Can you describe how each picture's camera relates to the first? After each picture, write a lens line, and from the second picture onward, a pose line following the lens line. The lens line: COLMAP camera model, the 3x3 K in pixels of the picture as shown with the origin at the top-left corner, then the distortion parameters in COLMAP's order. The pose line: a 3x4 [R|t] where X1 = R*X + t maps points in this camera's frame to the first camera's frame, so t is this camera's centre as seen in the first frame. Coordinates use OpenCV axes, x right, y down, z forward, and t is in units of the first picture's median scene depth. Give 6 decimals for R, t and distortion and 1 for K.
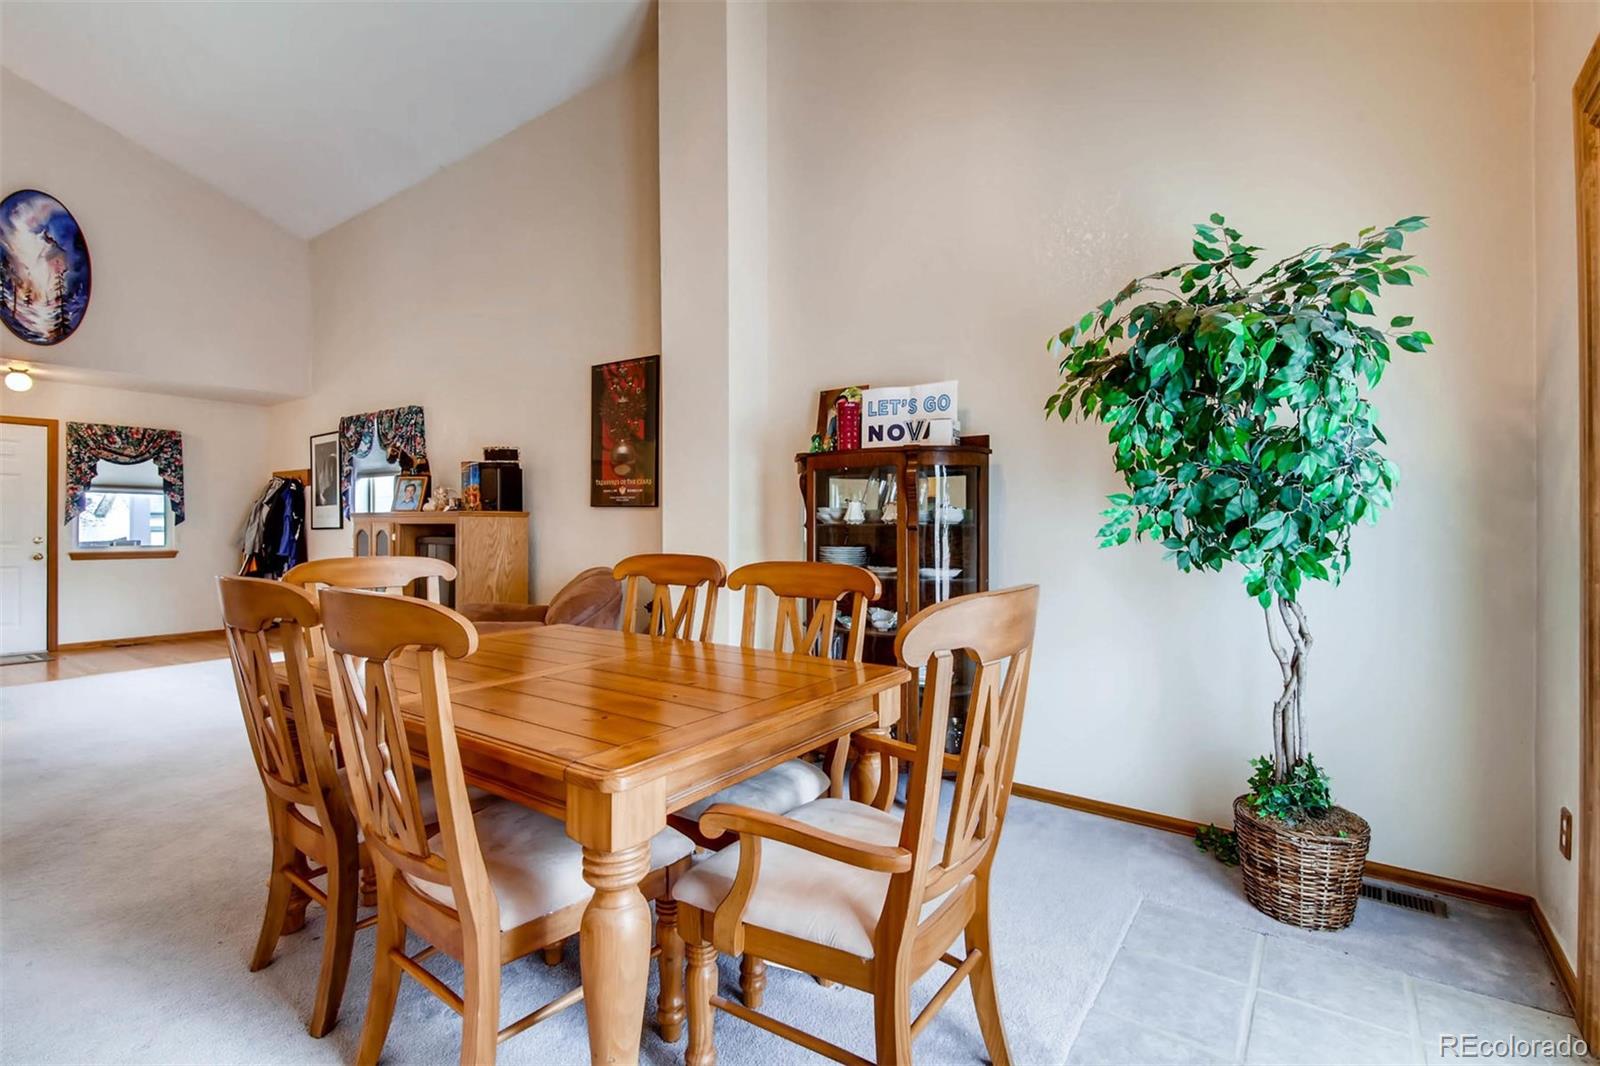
lens RADIAL K [[717.4, 0, 791.5], [0, 717.4, 531.0], [0, 0, 1]] dist [0.051885, -0.026082]
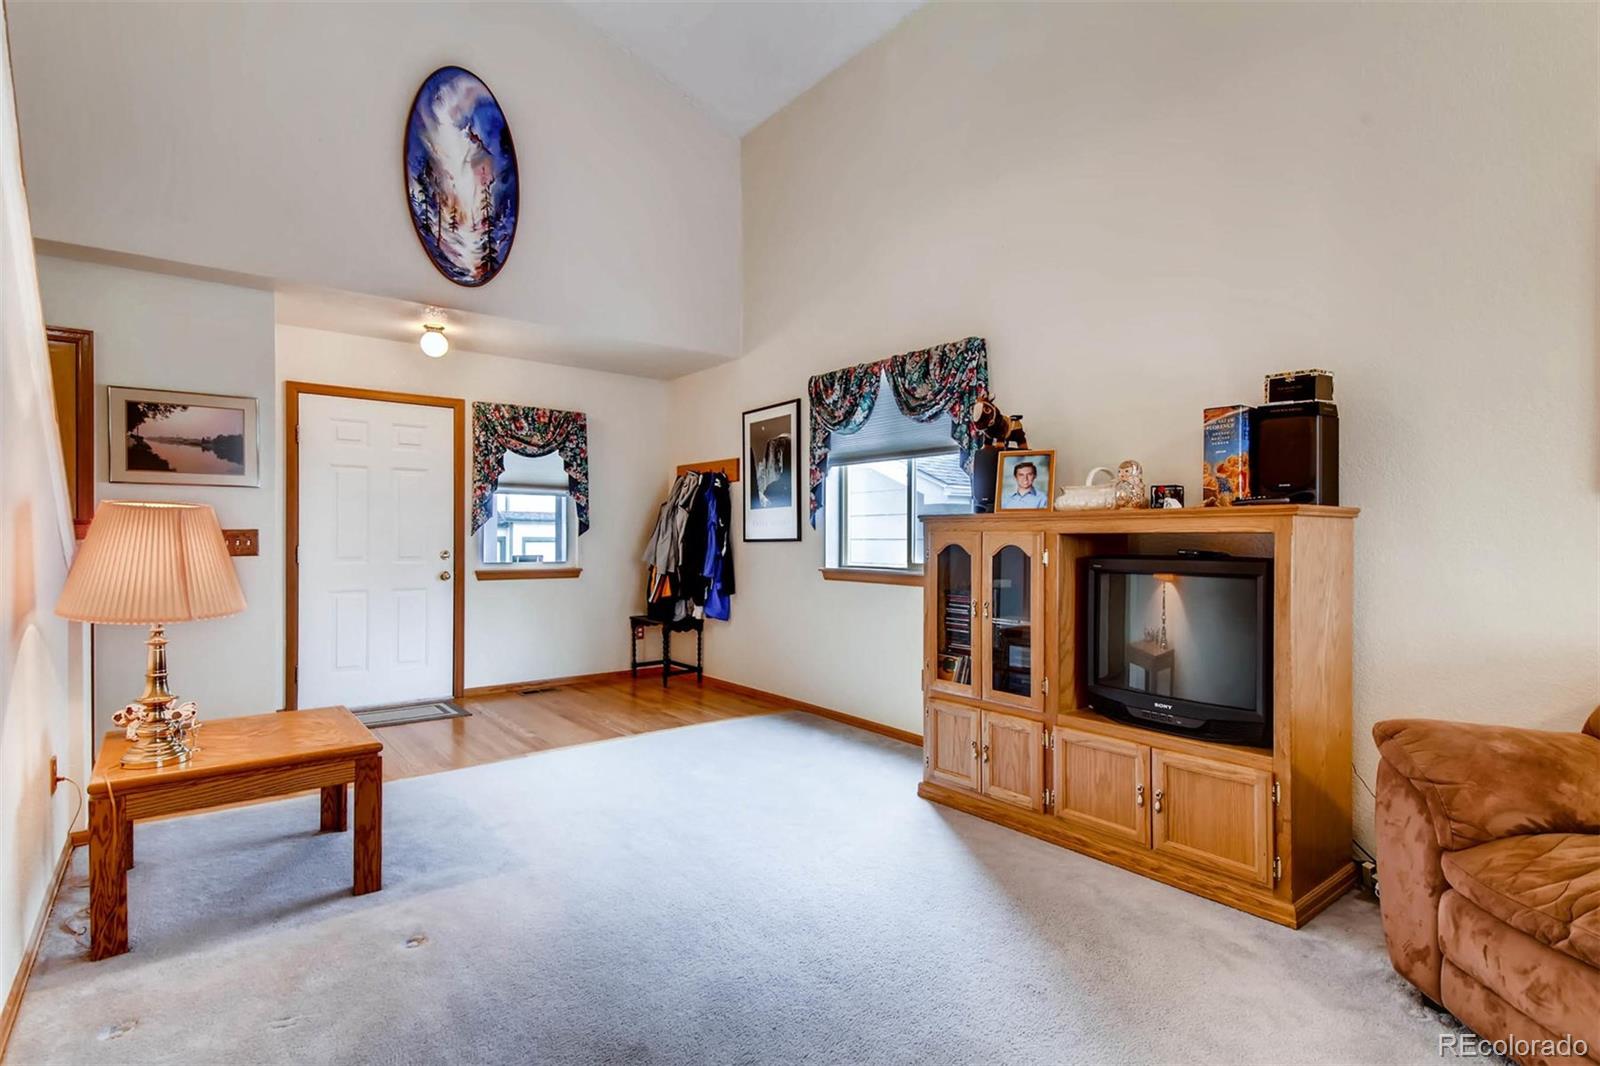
lens RADIAL K [[792.0, 0, 793.8], [0, 792.0, 549.6], [0, 0, 1]] dist [0.065104, -0.044959]
pose [[0.957631, 0.007717, -0.287896, -0.418674], [-0.005507, 0.999949, 0.008485, -0.001668], [0.287946, -0.006540, 0.957624, 0.288821]]
